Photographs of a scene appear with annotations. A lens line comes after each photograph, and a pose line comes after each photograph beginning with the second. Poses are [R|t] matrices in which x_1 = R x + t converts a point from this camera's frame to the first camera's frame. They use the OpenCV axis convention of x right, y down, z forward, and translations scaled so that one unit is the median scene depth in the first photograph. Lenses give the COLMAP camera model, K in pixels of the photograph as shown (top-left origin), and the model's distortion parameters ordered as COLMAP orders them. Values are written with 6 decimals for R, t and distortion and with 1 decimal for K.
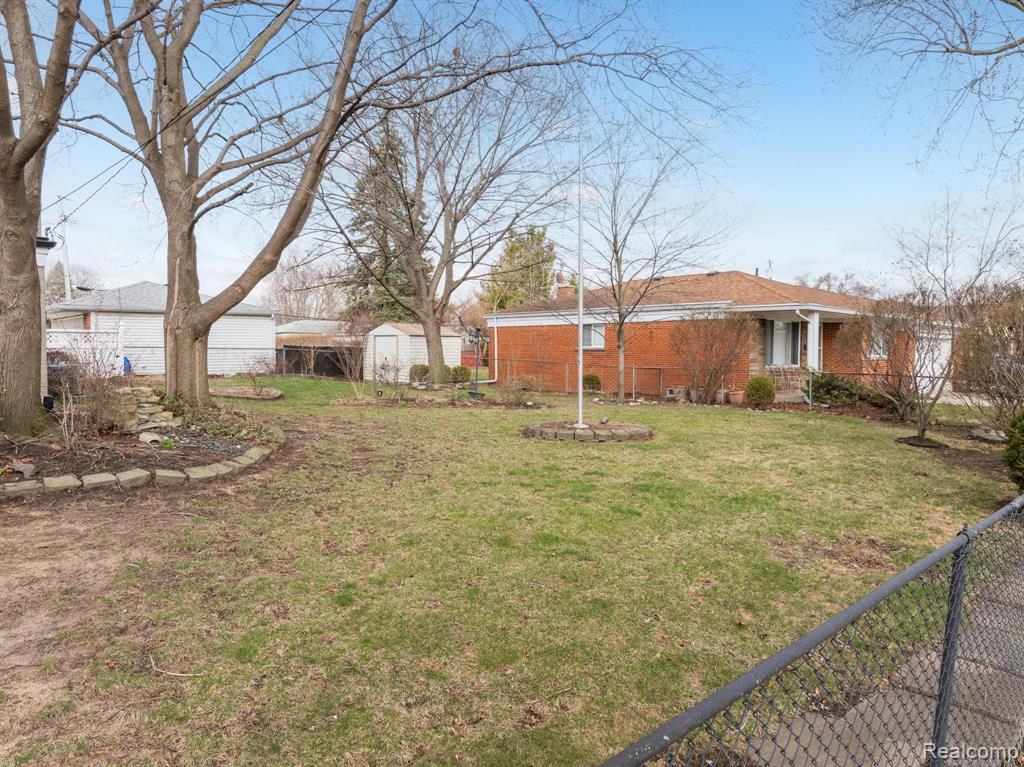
lens RADIAL K [[721.7, 0, 516.9], [0, 721.7, 385.6], [0, 0, 1]] dist [-0.039093, 0.003288]
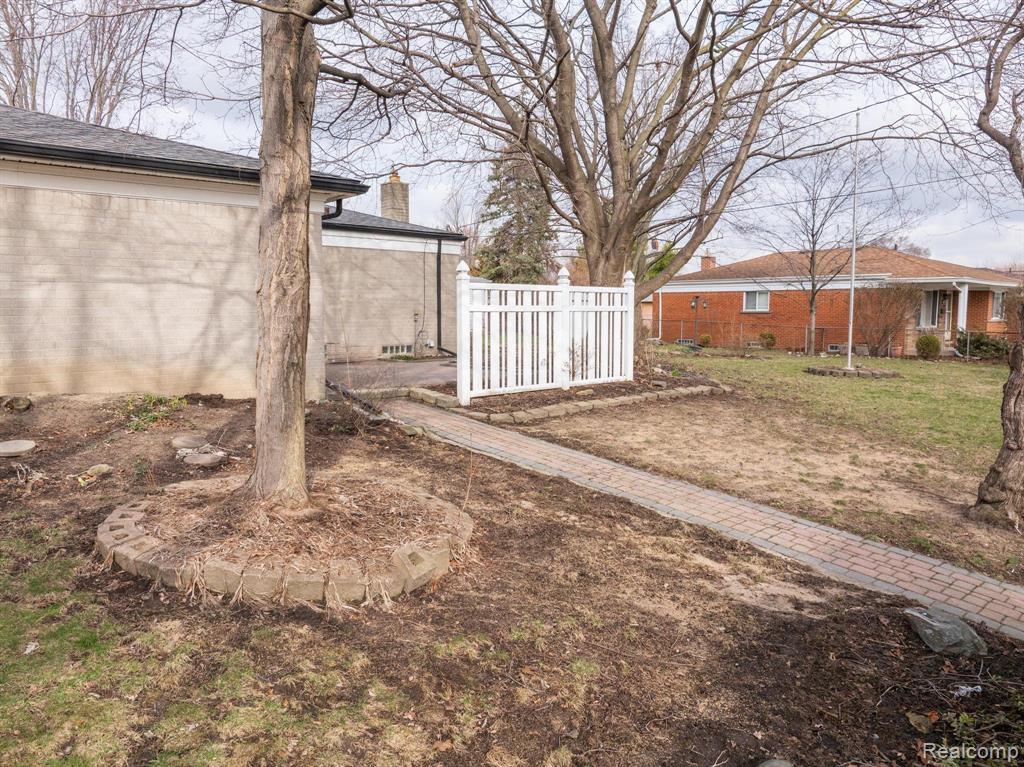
lens RADIAL K [[721.7, 0, 516.9], [0, 721.7, 385.6], [0, 0, 1]] dist [-0.039093, 0.003288]
pose [[0.998941, 0.005314, -0.045698, -0.308229], [-0.002864, 0.998563, 0.053521, 0.011026], [0.045917, -0.053333, 0.997521, -0.282269]]
